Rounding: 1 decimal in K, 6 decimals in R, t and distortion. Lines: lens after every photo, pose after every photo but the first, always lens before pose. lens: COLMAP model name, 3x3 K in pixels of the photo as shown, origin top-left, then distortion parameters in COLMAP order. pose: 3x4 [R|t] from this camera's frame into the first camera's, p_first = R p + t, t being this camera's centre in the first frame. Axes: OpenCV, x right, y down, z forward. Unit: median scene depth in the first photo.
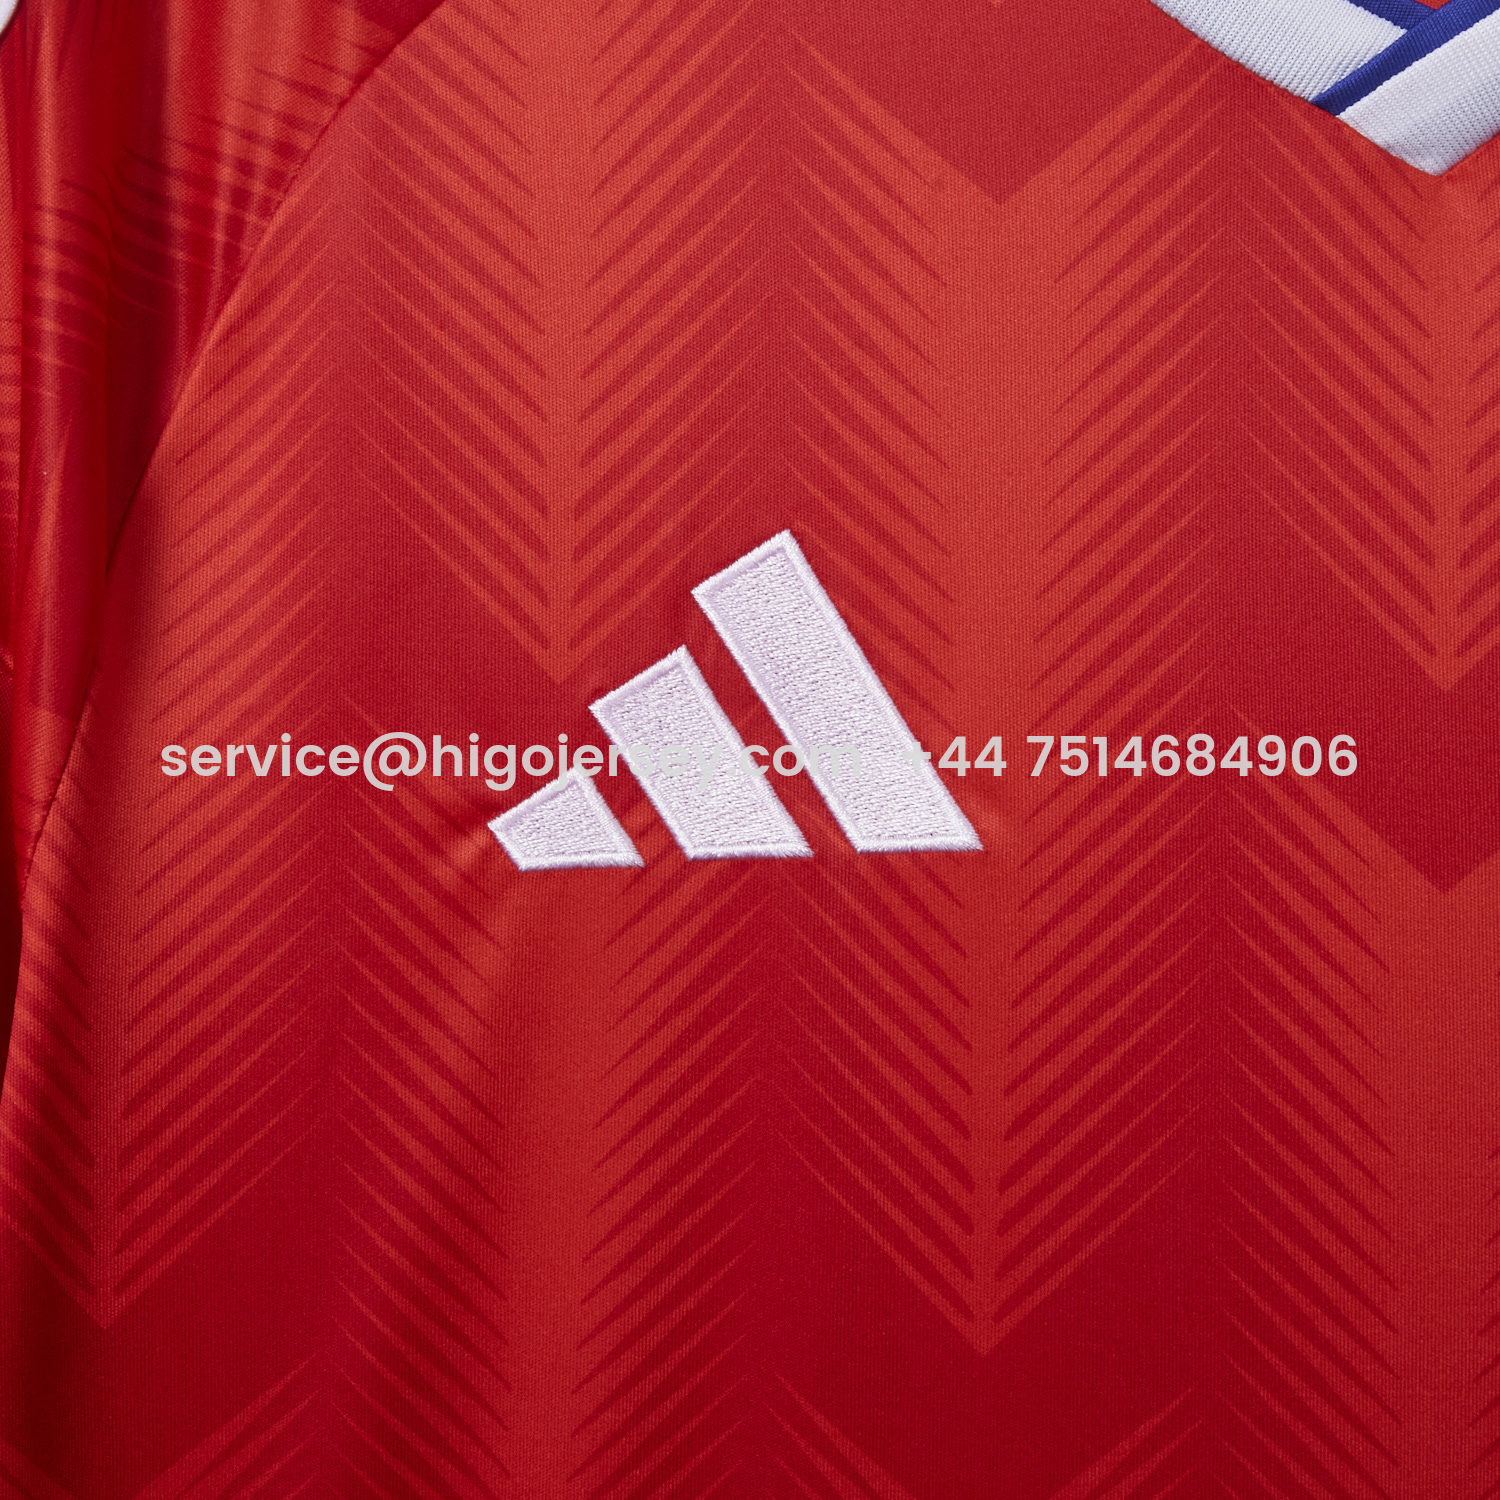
lens RADIAL K [[3761.9, 0, 754.2], [0, 3761.9, 757.4], [0, 0, 1]] dist [-0.034606, 0.000000]
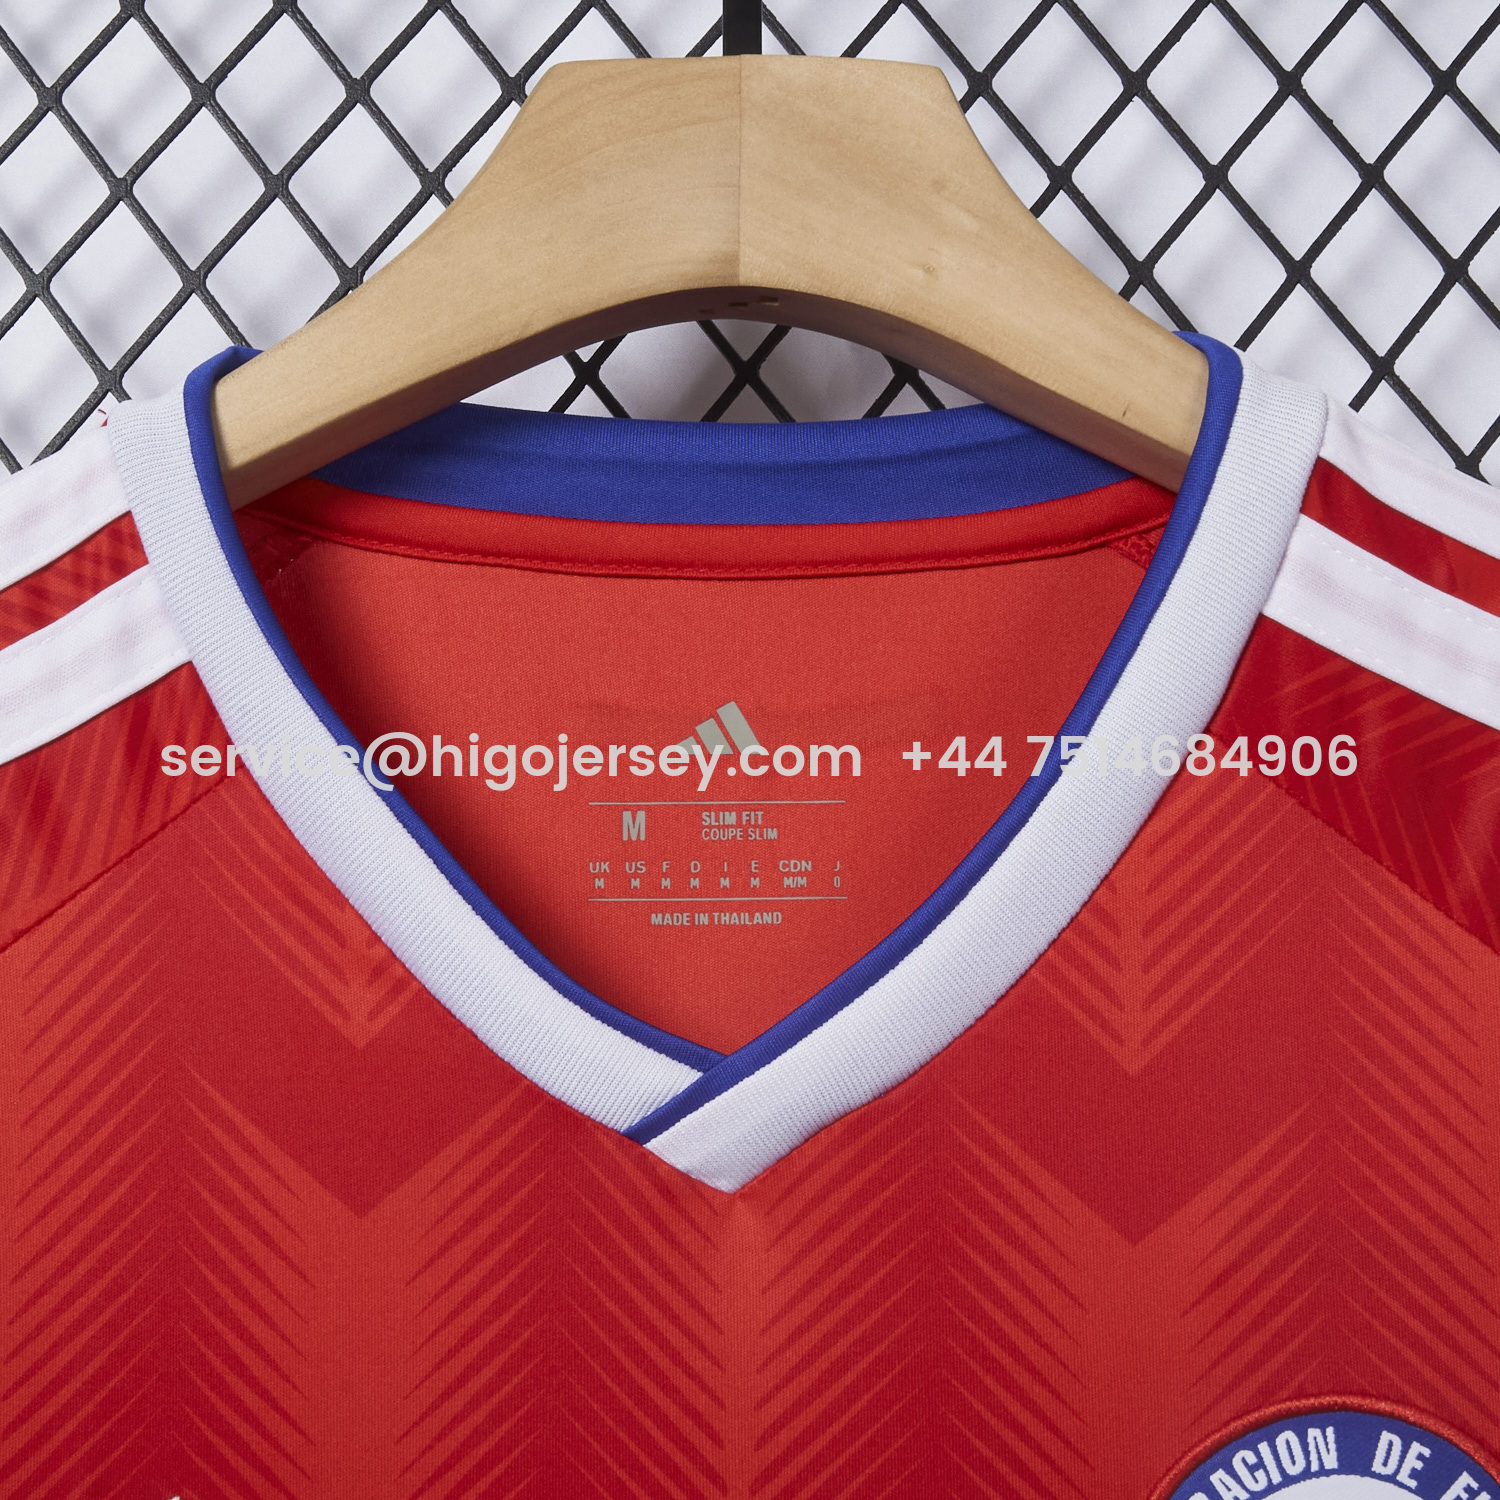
lens RADIAL K [[3761.9, 0, 749.1], [0, 3761.9, 756.6], [0, 0, 1]] dist [-0.034606, 0.000000]
pose [[0.998666, 0.003922, 0.051485, 0.125046], [0.004076, 0.988012, -0.154325, -0.107400], [-0.051473, 0.154329, 0.986678, -0.187957]]
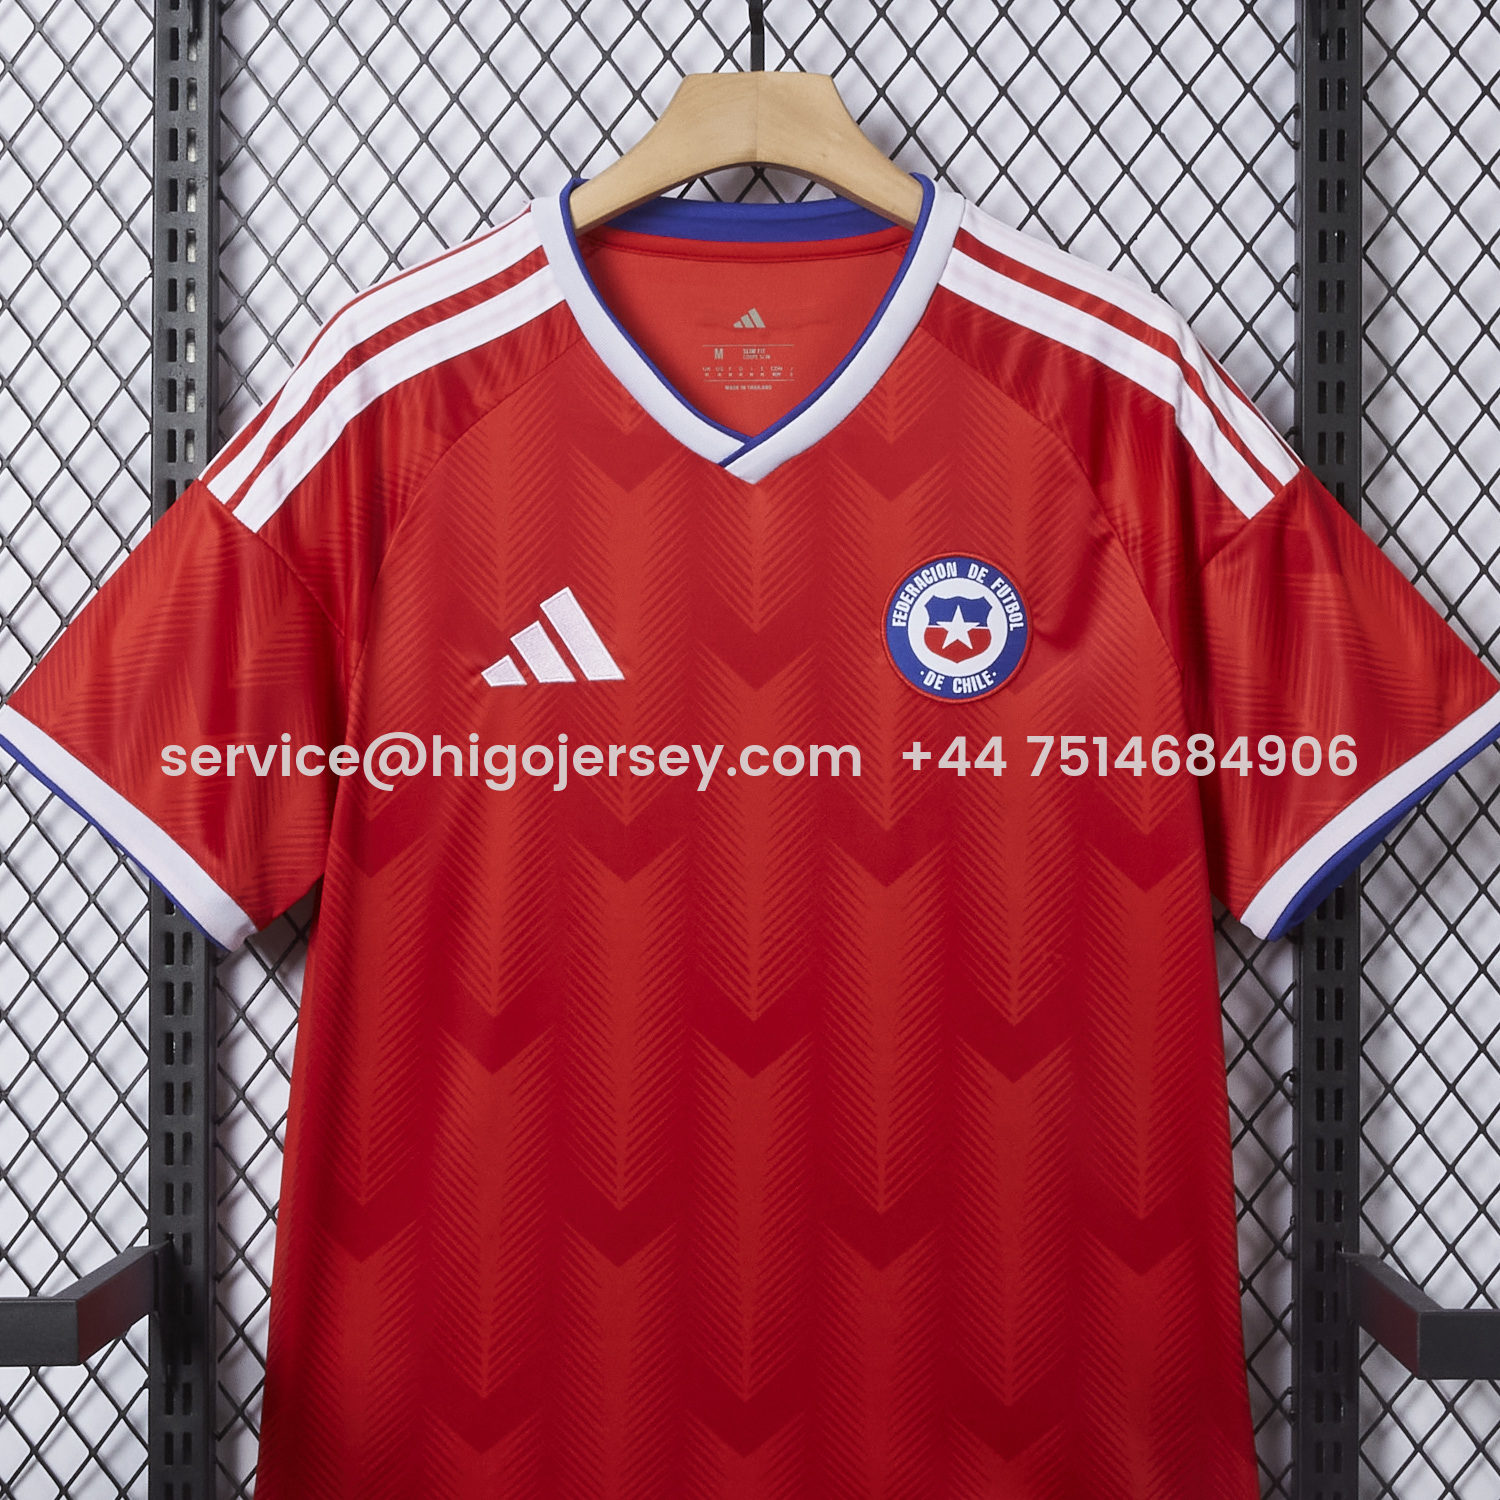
lens RADIAL K [[3761.9, 0, 747.9], [0, 3761.9, 747.6], [0, 0, 1]] dist [-0.034606, 0.000000]
pose [[0.998697, -0.007289, 0.050518, -0.001697], [0.005362, 0.999257, 0.038171, -0.044363], [-0.050758, -0.037850, 0.997993, -2.465390]]
